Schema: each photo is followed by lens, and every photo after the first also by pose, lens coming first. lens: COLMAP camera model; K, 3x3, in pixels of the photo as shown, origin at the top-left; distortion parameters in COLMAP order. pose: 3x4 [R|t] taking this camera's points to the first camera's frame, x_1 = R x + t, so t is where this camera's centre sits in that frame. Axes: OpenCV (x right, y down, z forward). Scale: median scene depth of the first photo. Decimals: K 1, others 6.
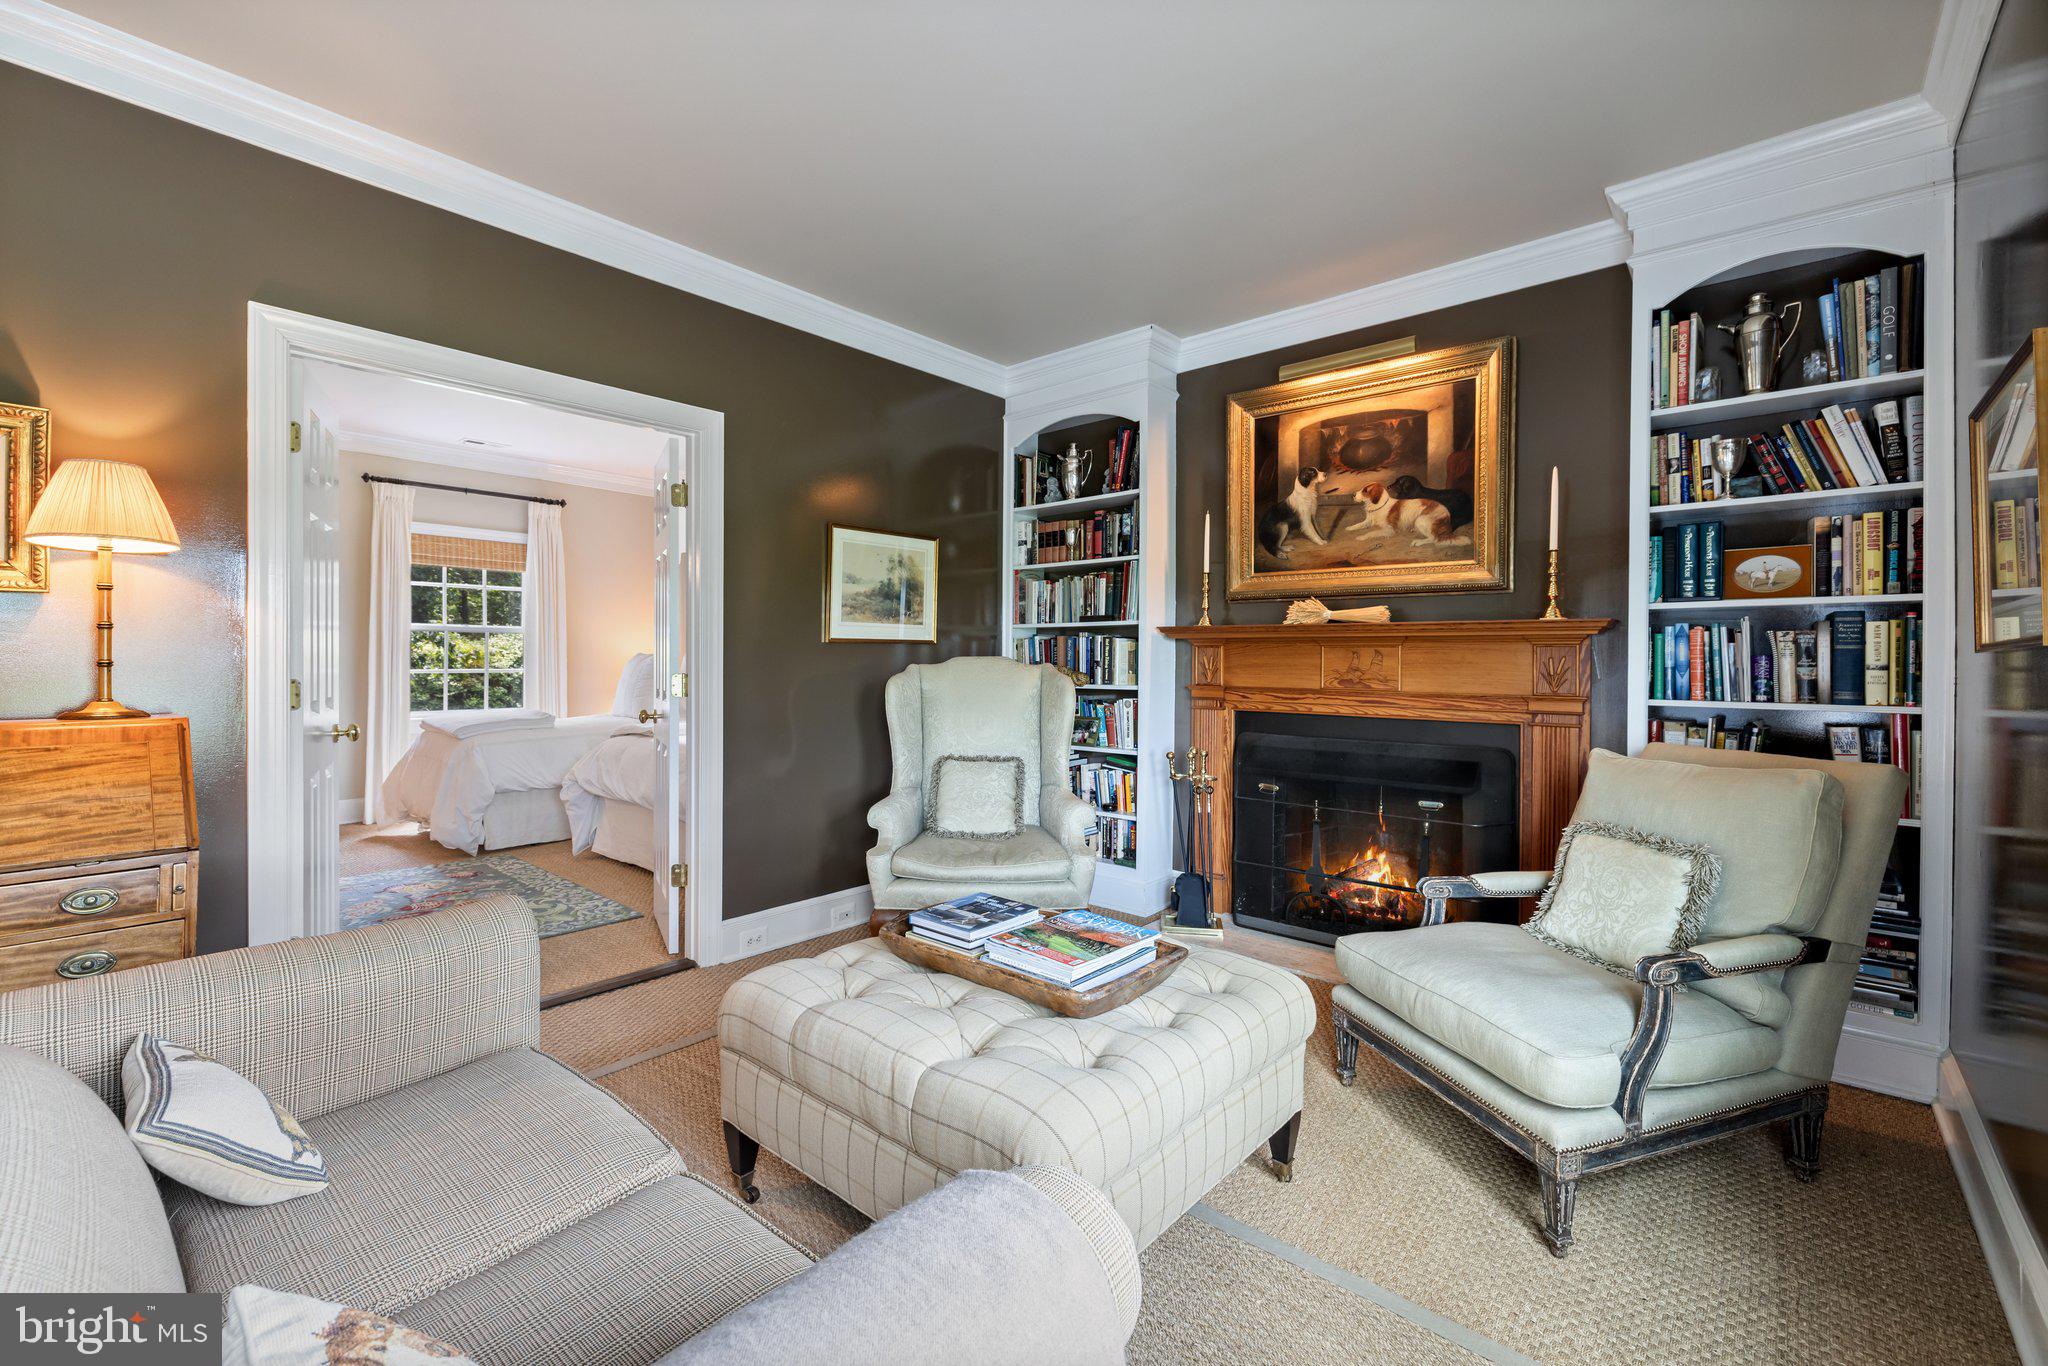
lens RADIAL K [[868.8, 0, 1023.2], [0, 868.8, 674.2], [0, 0, 1]] dist [0.000672, -0.000002]
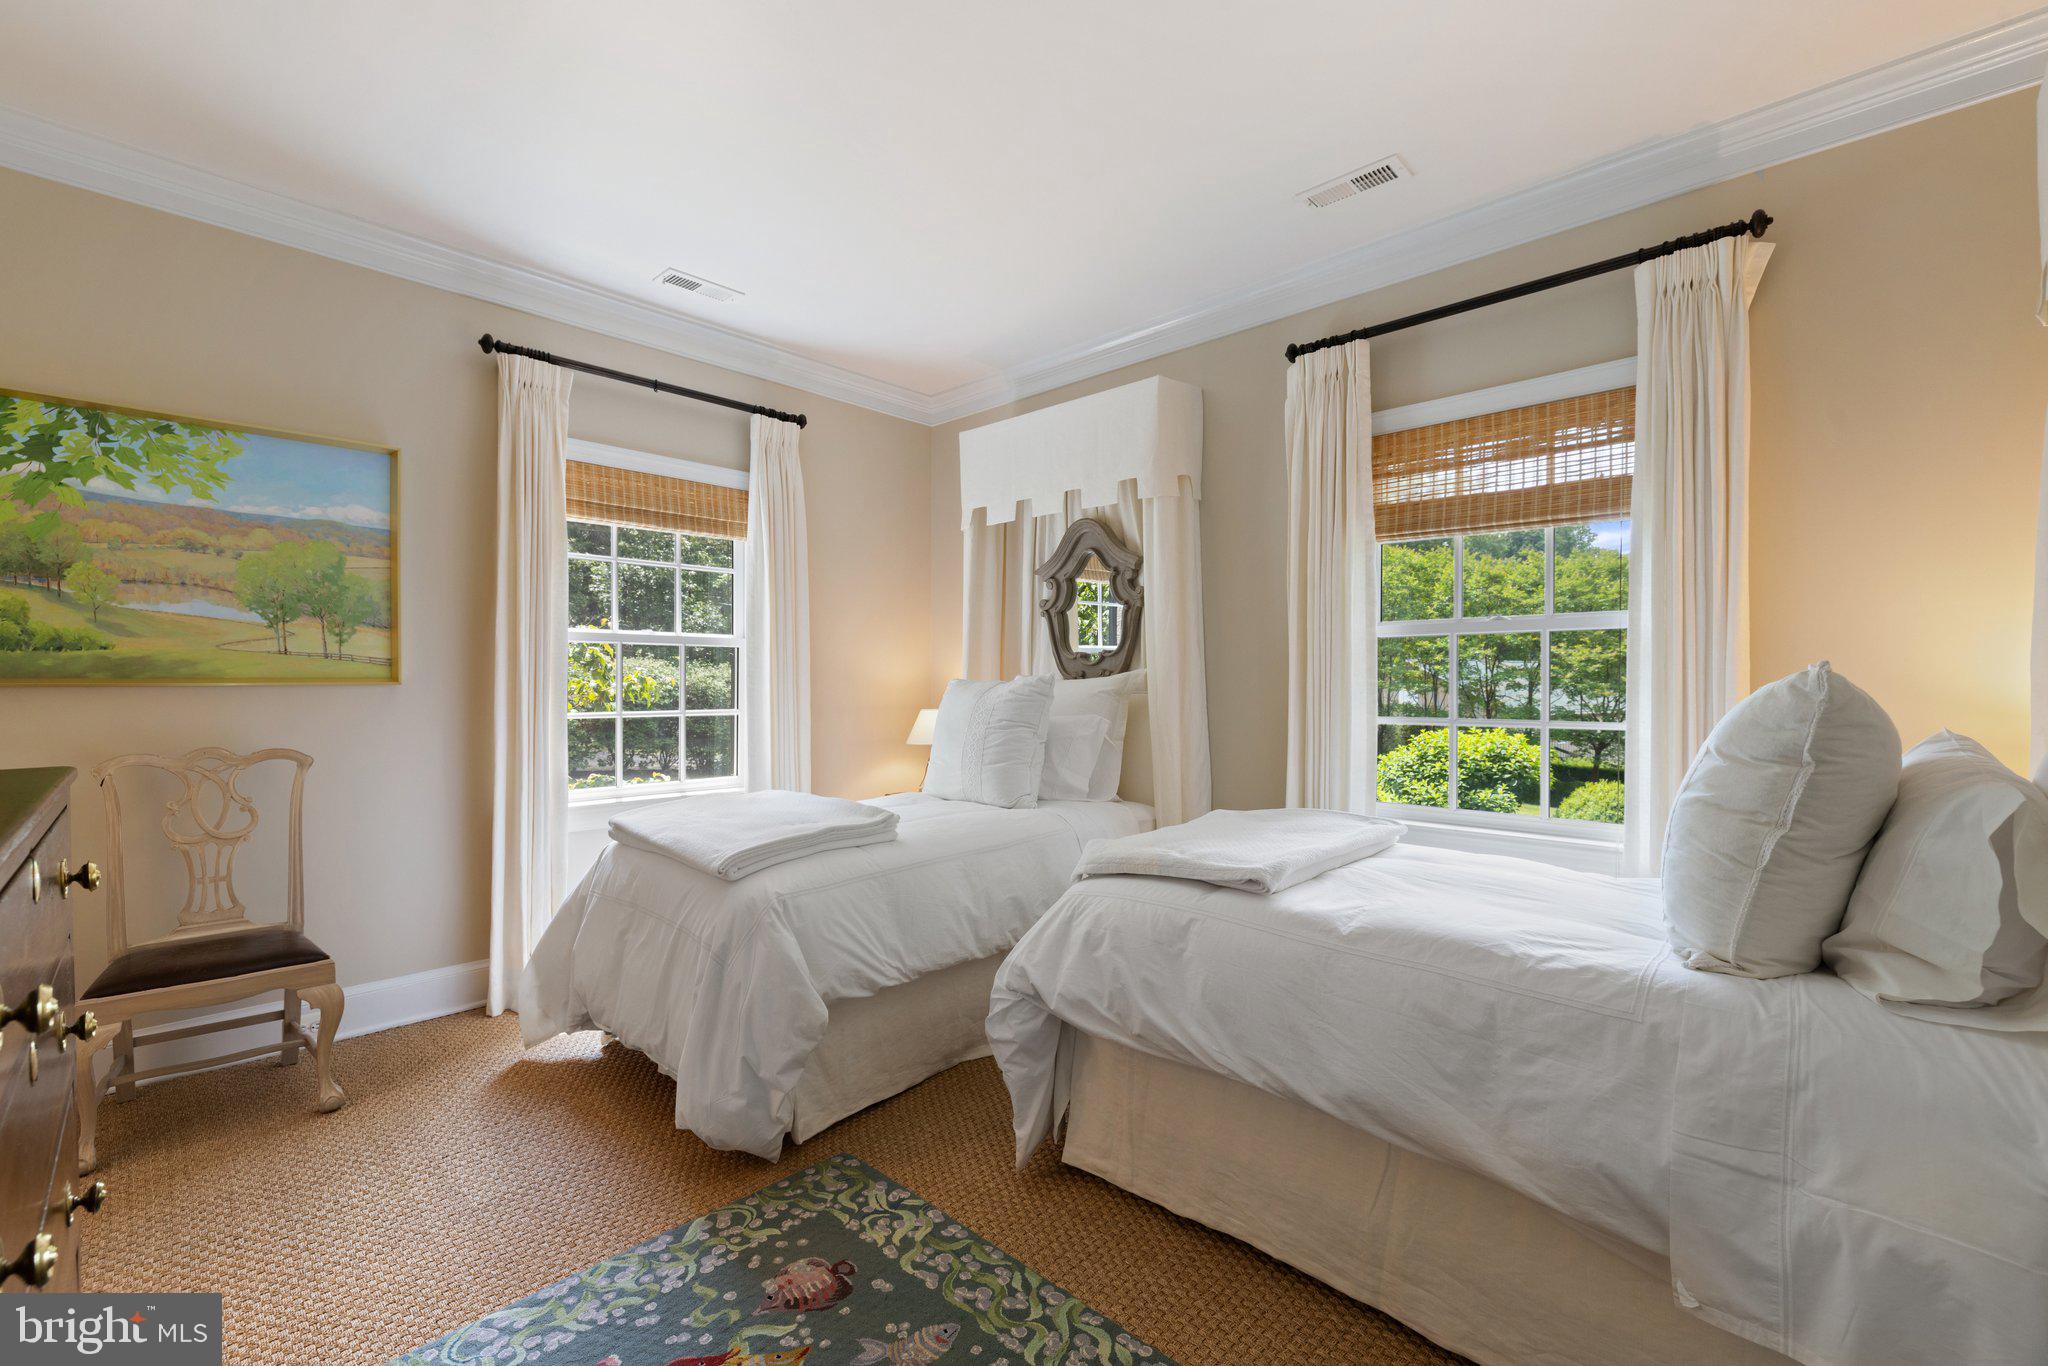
lens RADIAL K [[868.8, 0, 1026.0], [0, 868.8, 683.0], [0, 0, 1]] dist [0.000672, -0.000002]
pose [[0.999247, -0.020468, -0.032959, -0.401670], [0.020050, 0.999715, -0.012957, -0.013010], [0.033215, 0.012287, 0.999373, 0.473014]]
